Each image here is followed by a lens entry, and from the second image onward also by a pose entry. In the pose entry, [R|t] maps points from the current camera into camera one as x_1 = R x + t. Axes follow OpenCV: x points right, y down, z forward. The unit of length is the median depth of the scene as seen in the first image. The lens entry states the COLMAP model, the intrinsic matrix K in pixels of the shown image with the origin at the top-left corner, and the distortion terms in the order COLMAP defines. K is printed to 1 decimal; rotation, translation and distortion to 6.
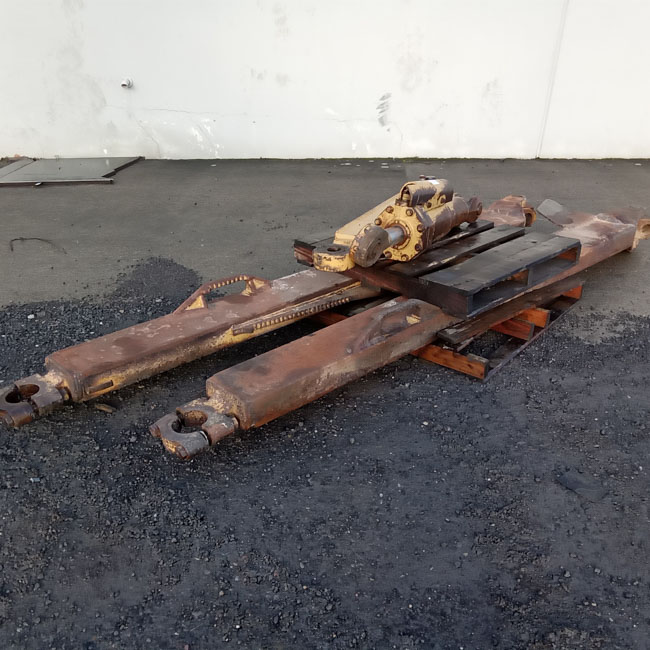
lens RADIAL K [[614.7, 0, 323.7], [0, 614.7, 325.8], [0, 0, 1]] dist [0.035996, 0.000000]
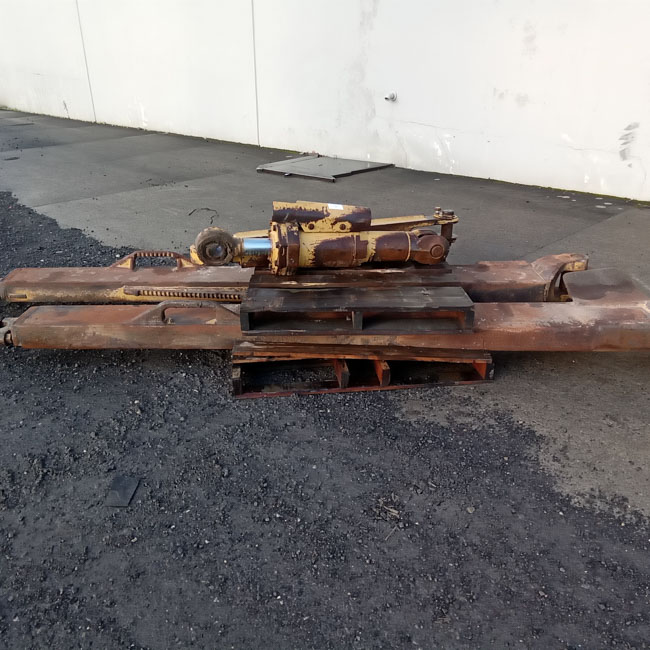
lens RADIAL K [[614.7, 0, 324.3], [0, 614.7, 325.4], [0, 0, 1]] dist [0.035996, 0.000000]
pose [[0.729457, 0.282487, -0.622971, 0.399281], [-0.295233, 0.951566, 0.085790, -0.063213], [0.617032, 0.121342, 0.777526, 0.120377]]
